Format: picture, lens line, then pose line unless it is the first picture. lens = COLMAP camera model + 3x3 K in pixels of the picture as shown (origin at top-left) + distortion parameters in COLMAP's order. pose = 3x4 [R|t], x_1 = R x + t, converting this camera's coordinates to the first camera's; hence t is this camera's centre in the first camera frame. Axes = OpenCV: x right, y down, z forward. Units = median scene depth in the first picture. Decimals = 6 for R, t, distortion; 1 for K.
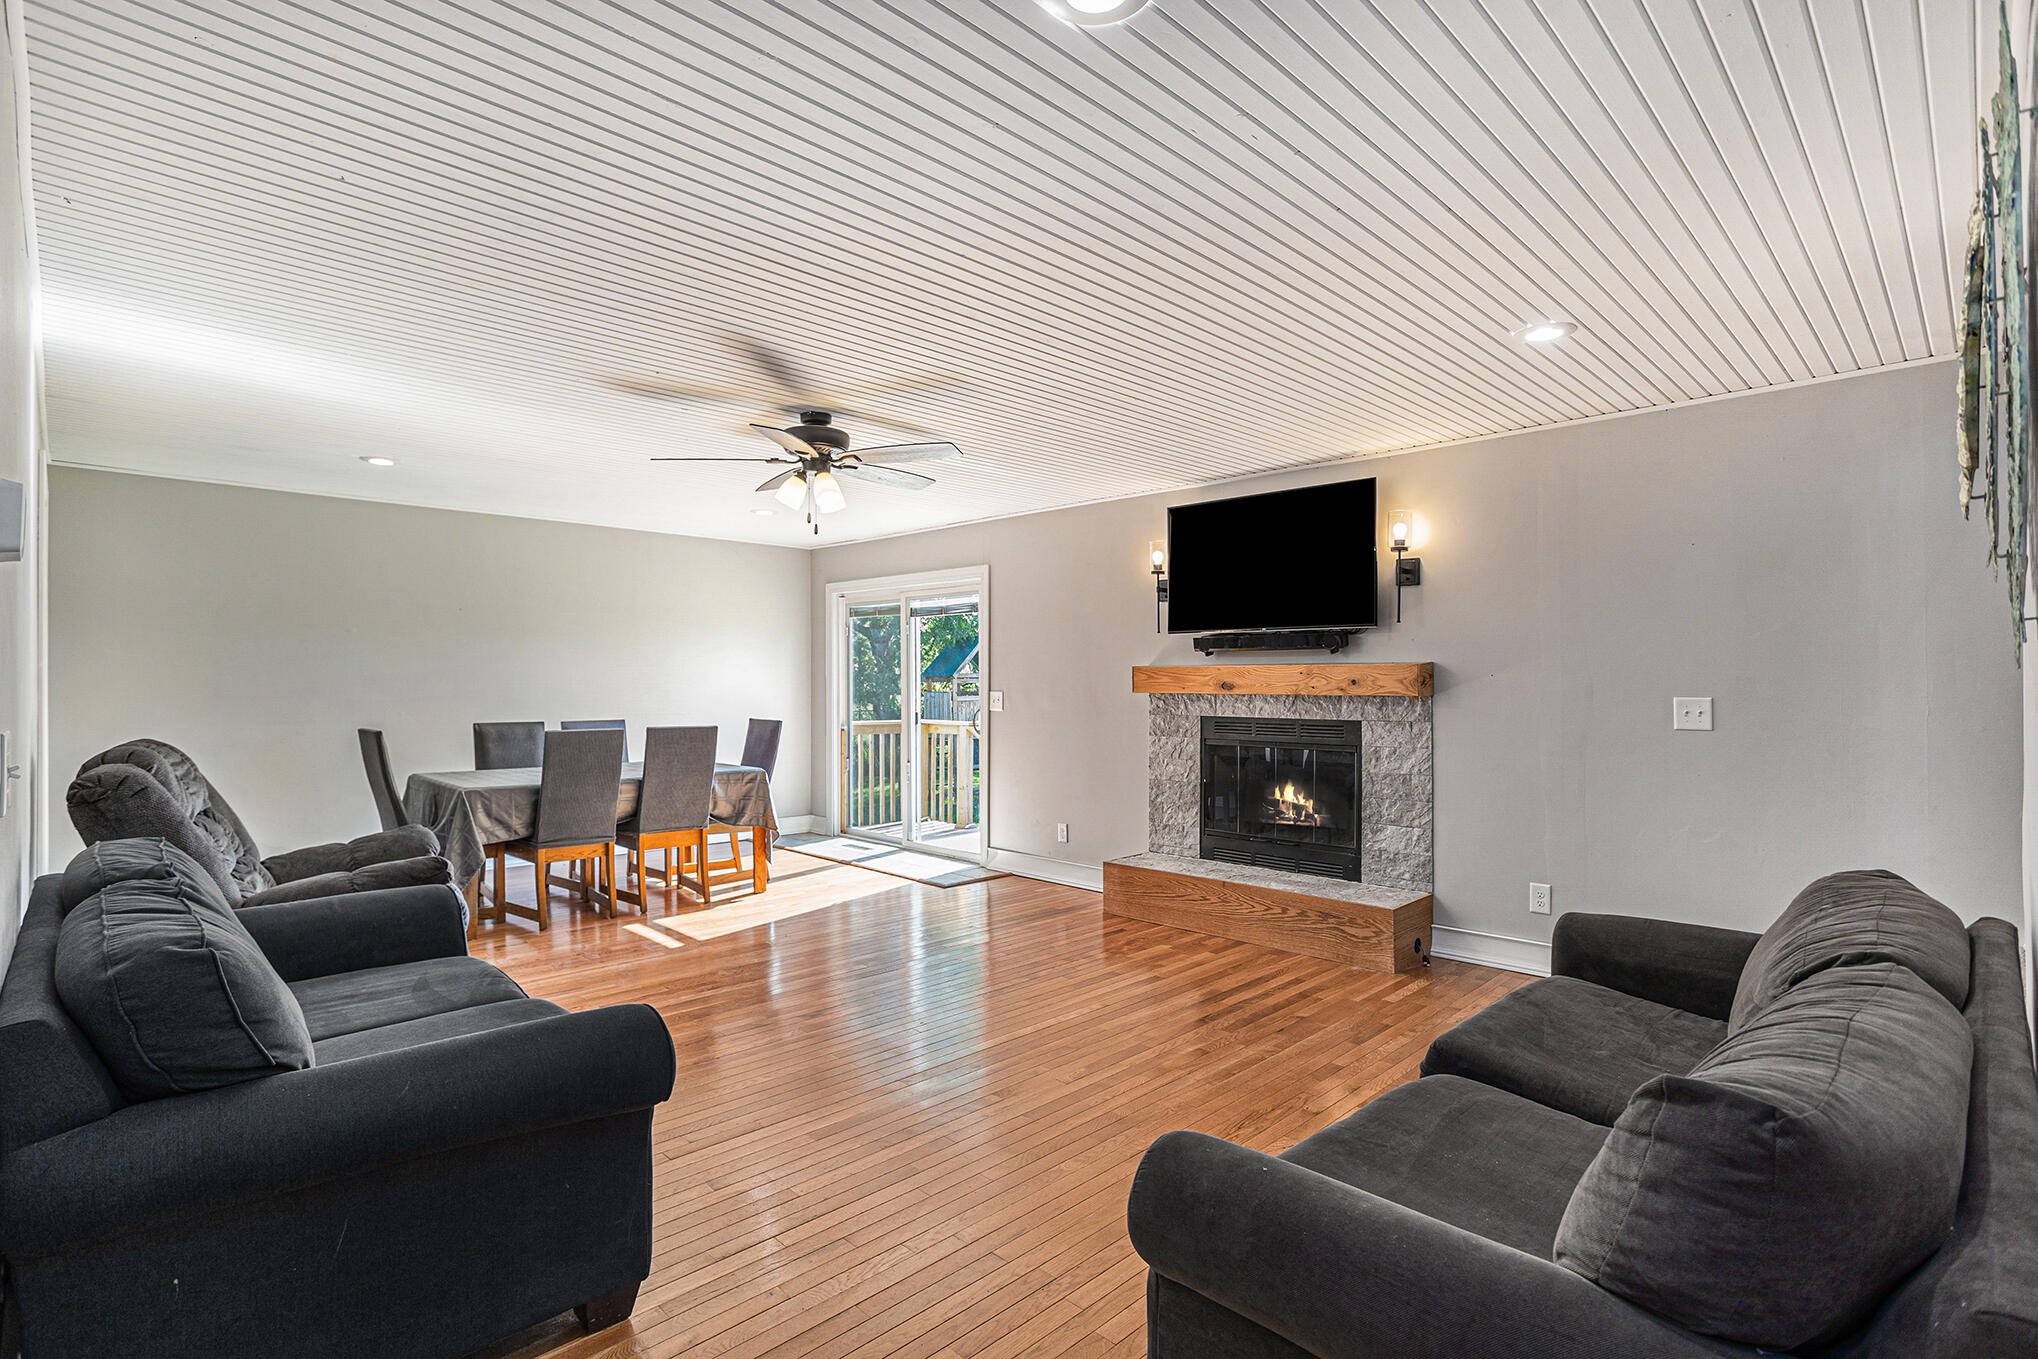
lens RADIAL K [[980.1, 0, 1017.0], [0, 980.1, 678.1], [0, 0, 1]] dist [-0.000372, -0.000001]
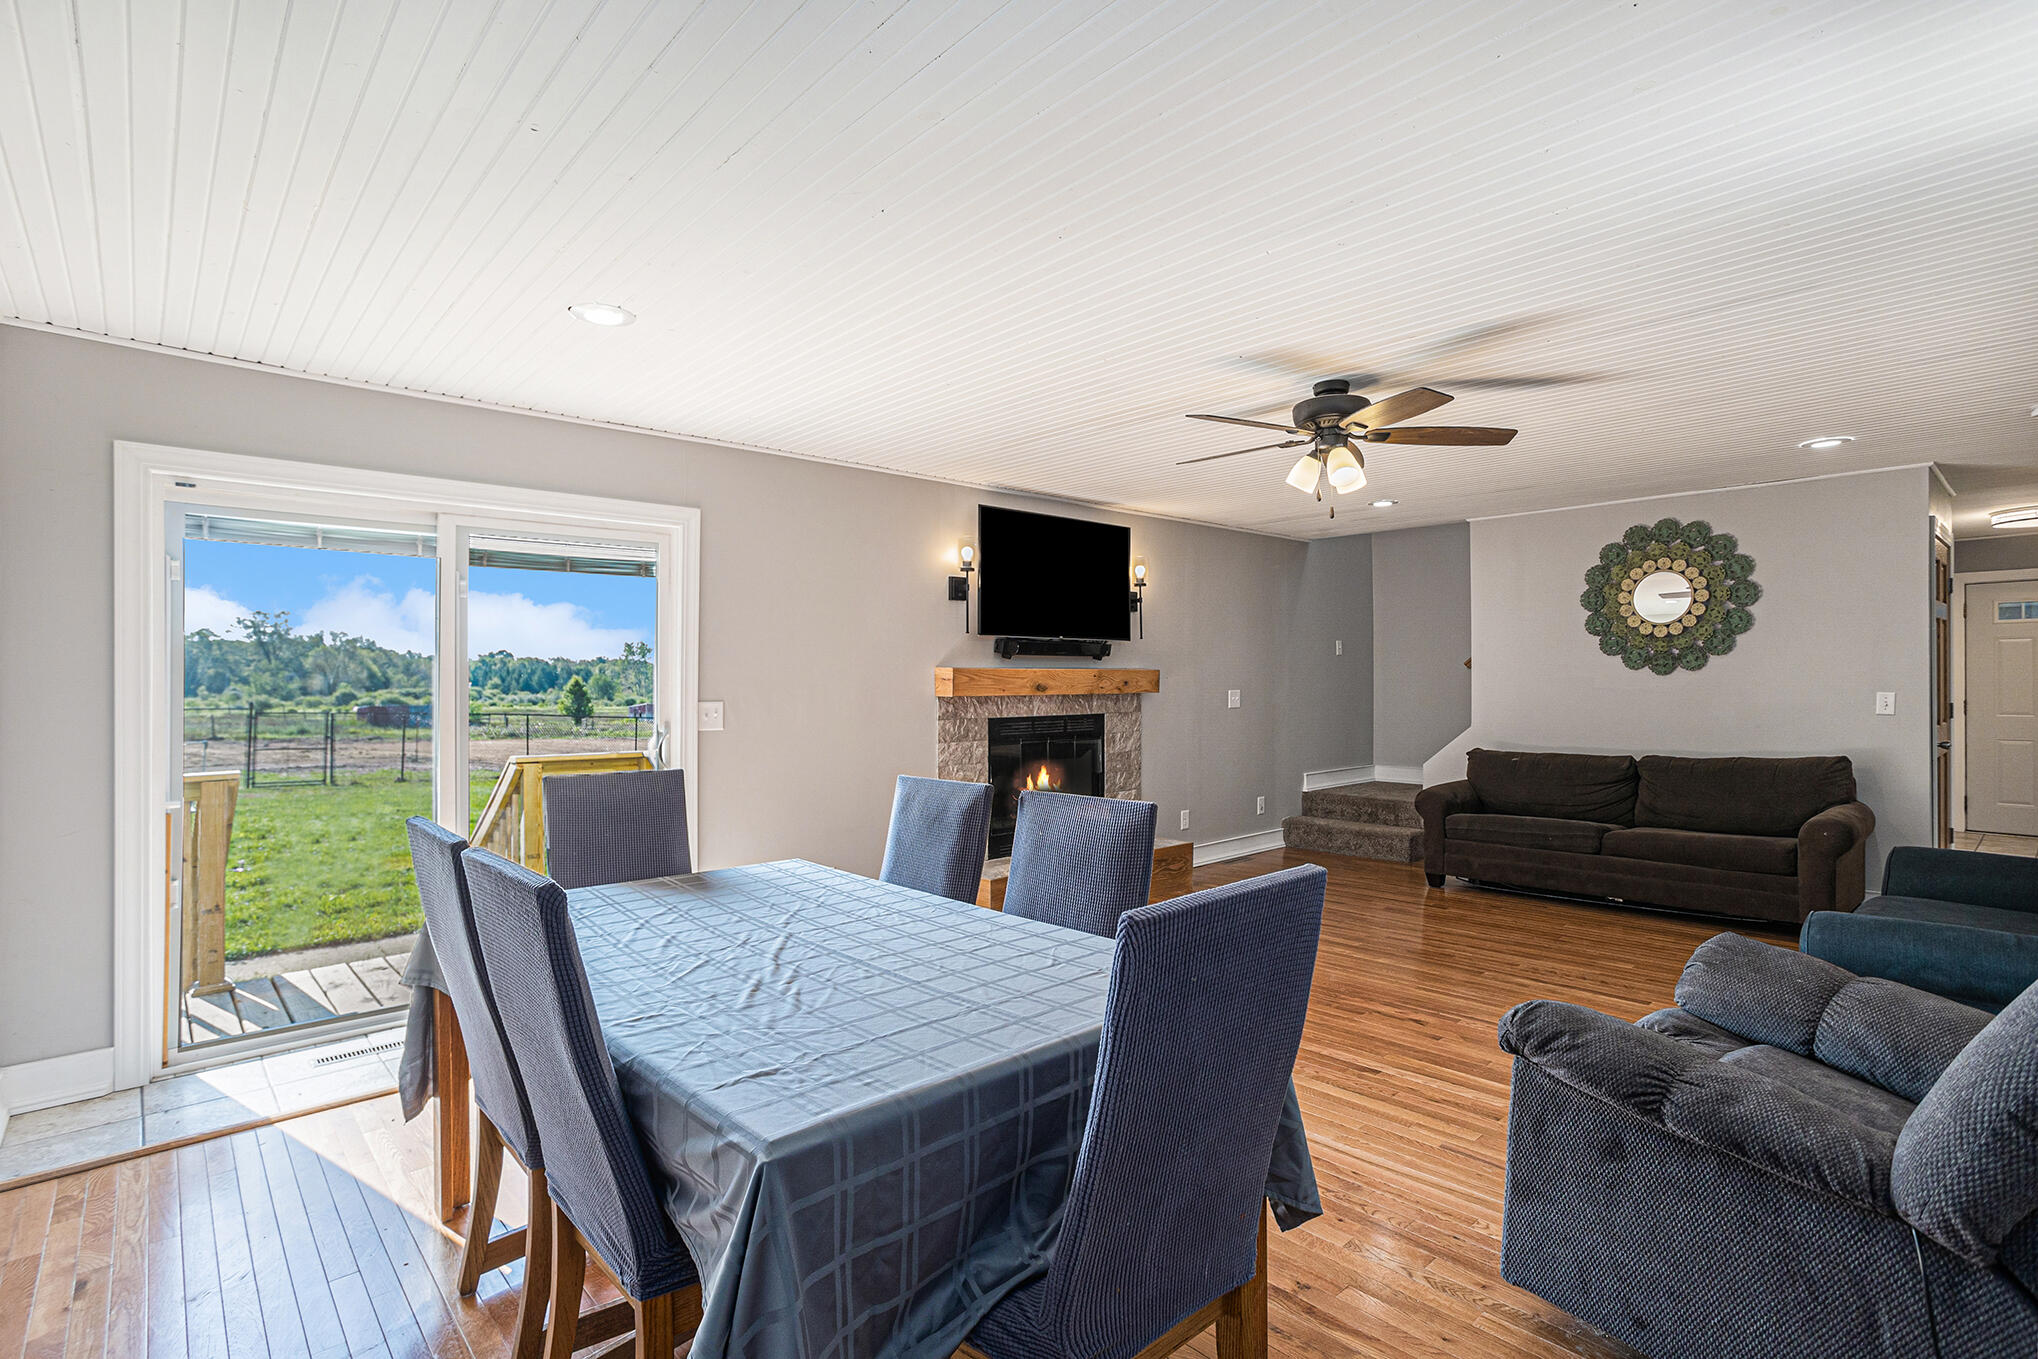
lens RADIAL K [[980.1, 0, 1016.7], [0, 980.1, 673.4], [0, 0, 1]] dist [-0.000372, -0.000001]
pose [[0.060262, 0.002278, 0.998180, -0.860495], [0.000455, 0.999997, -0.002309, -0.005339], [-0.998182, 0.000594, 0.060261, 0.961062]]
